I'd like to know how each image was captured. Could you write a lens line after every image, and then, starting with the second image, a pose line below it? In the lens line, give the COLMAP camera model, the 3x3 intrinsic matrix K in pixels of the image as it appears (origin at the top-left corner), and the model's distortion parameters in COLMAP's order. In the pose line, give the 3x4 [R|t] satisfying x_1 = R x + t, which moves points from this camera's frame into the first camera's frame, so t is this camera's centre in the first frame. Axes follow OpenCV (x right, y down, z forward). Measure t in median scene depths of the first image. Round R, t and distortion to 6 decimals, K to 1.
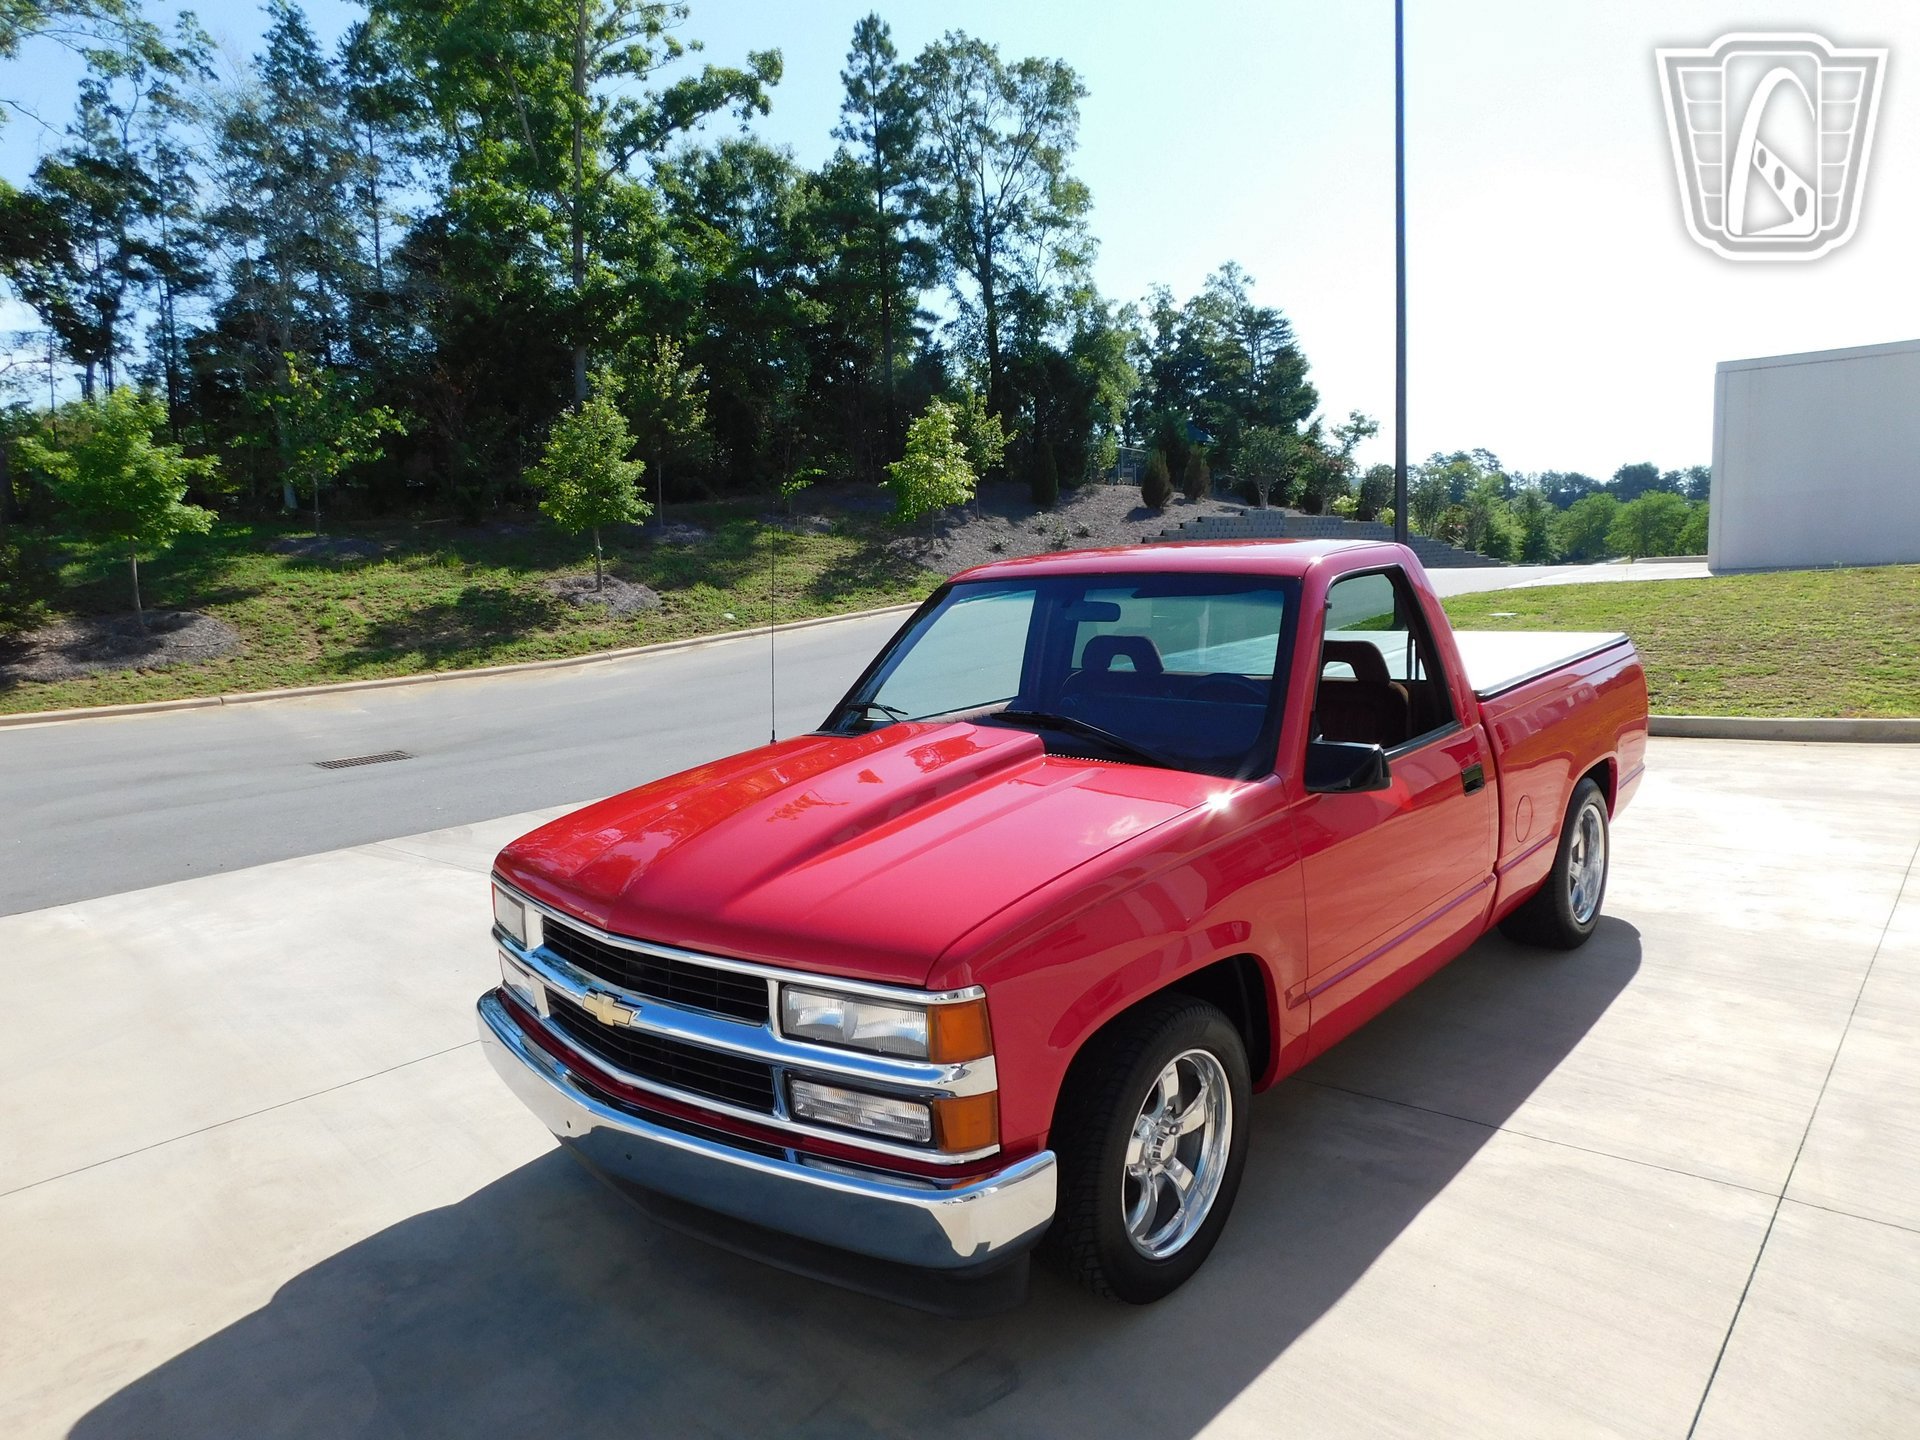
lens RADIAL K [[1269.7, 0, 954.0], [0, 1269.7, 708.4], [0, 0, 1]] dist [-0.063748, 0.047721]
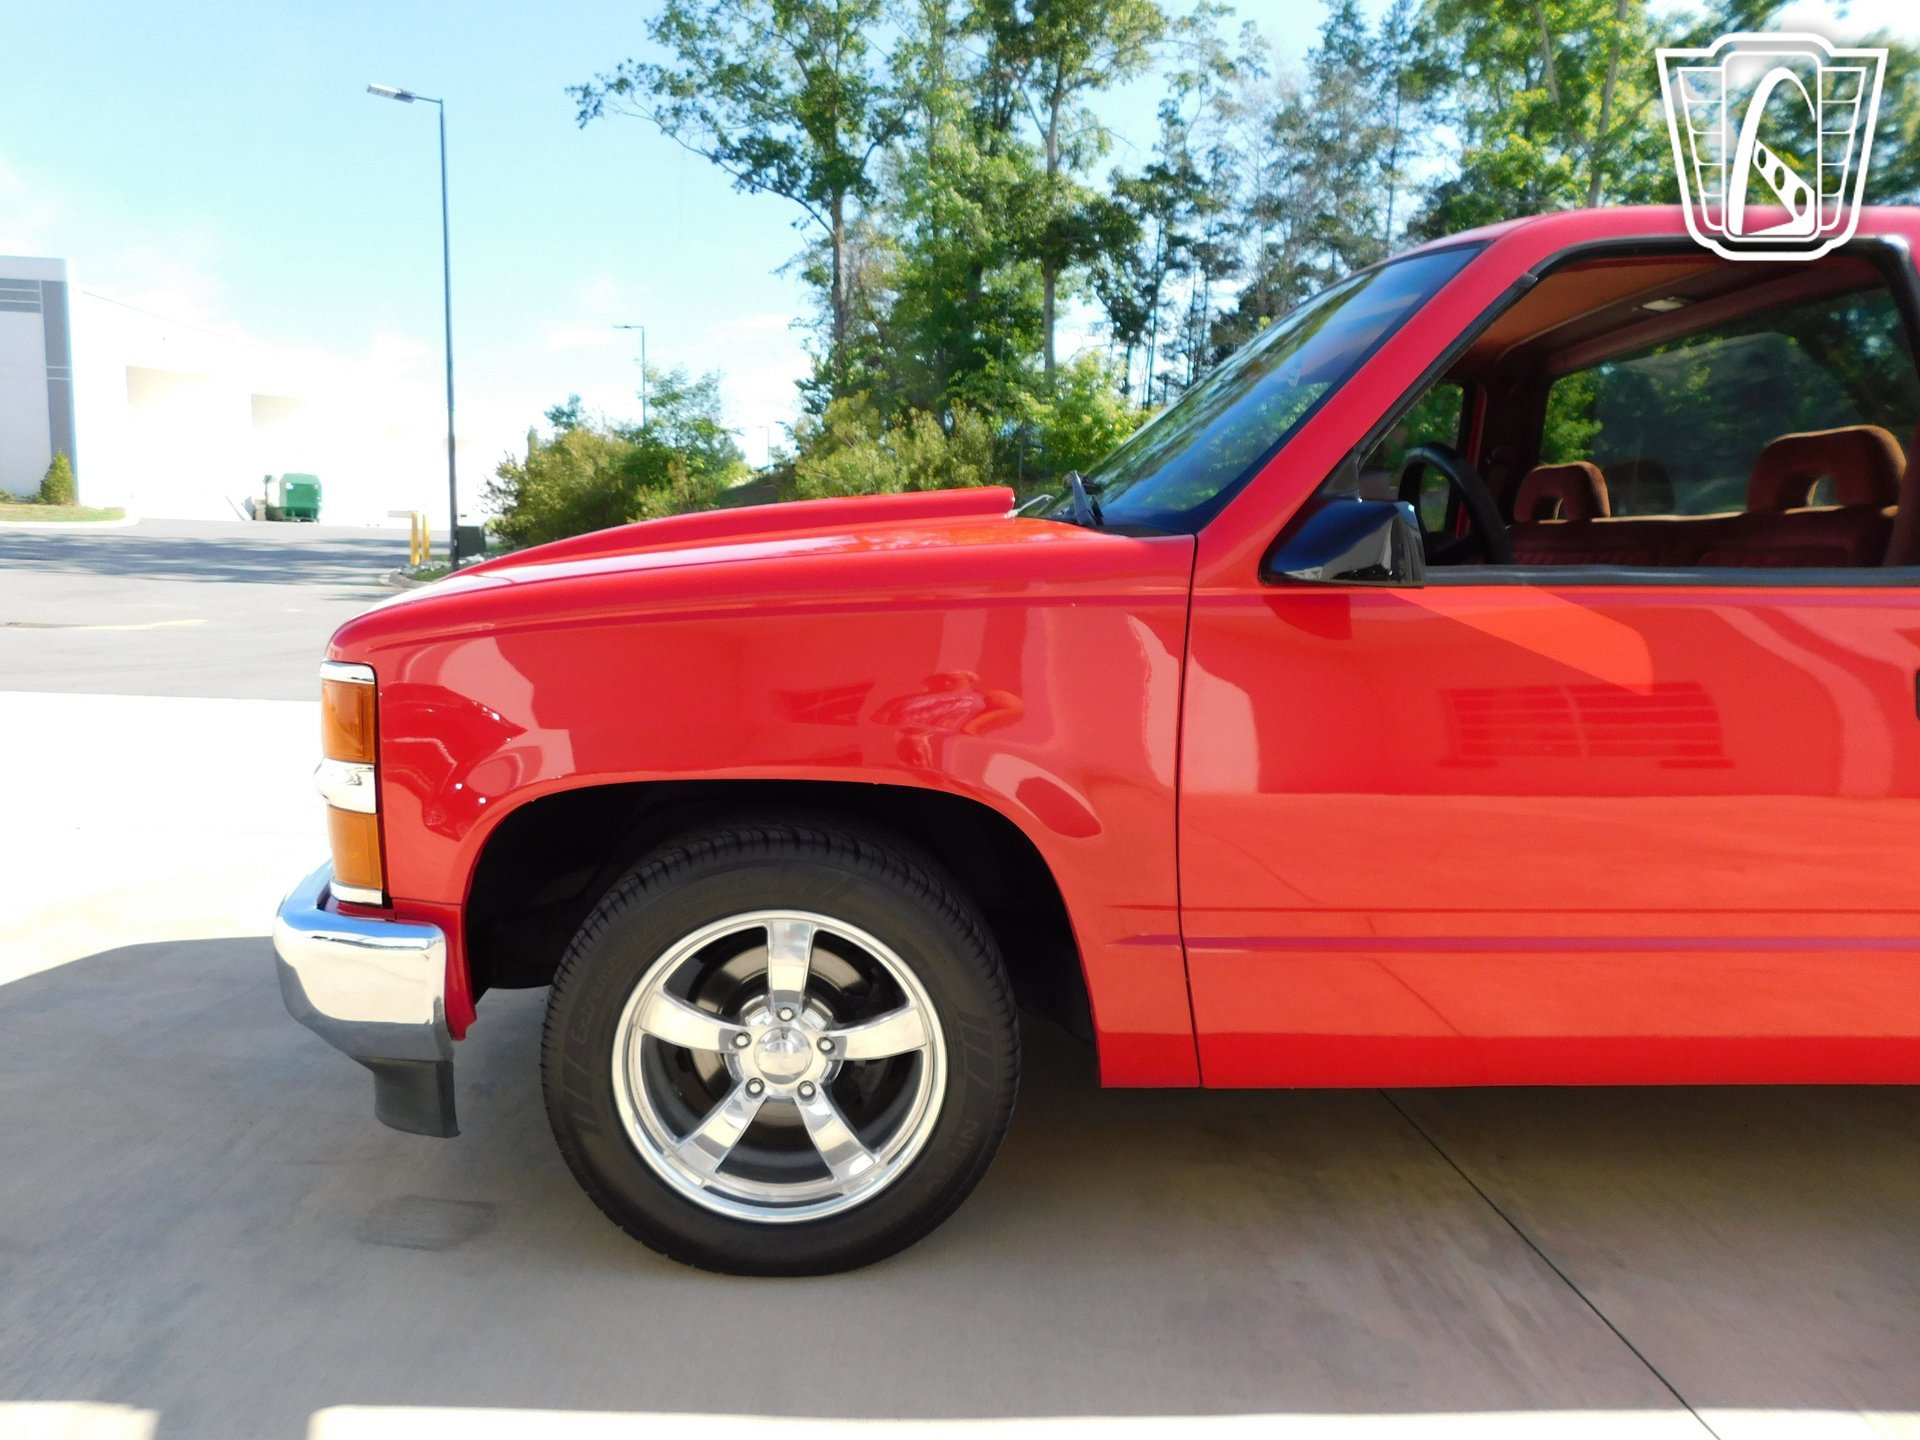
lens RADIAL K [[1269.7, 0, 956.2], [0, 1269.7, 719.1], [0, 0, 1]] dist [-0.063748, 0.047721]
pose [[0.704292, 0.151468, -0.693563, 0.057000], [-0.144042, 0.987141, 0.069313, 0.010399], [0.695143, 0.051086, 0.717054, 0.051451]]
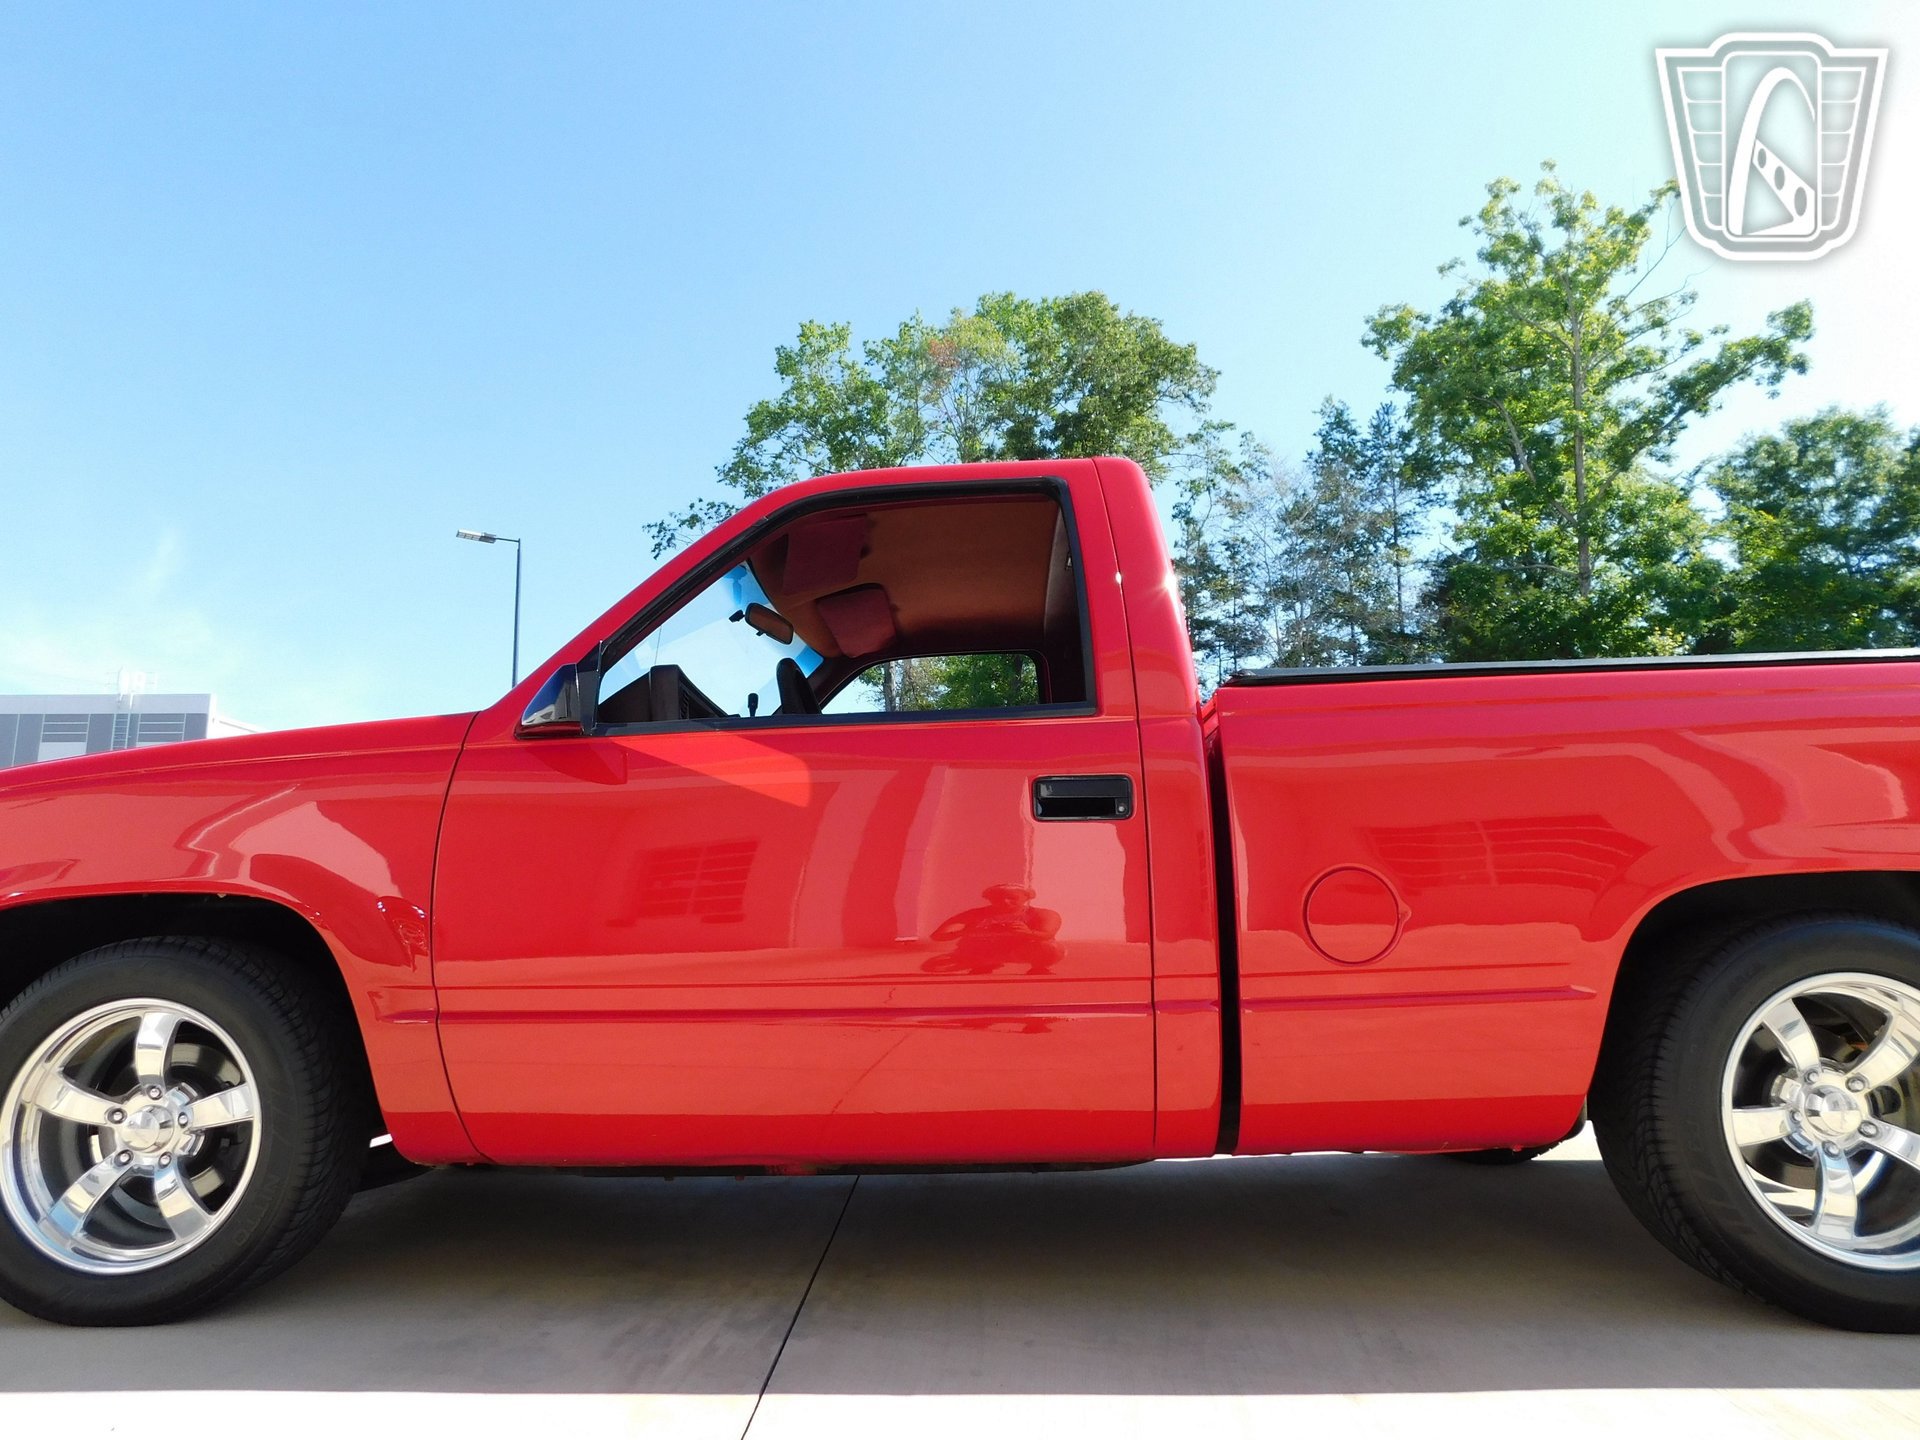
lens RADIAL K [[1269.7, 0, 959.5], [0, 1269.7, 733.8], [0, 0, 1]] dist [-0.063748, 0.047721]
pose [[0.651014, -0.090744, -0.753622, 0.097957], [-0.109768, 0.971138, -0.211758, 0.018747], [0.751087, 0.220581, 0.622264, 0.073569]]
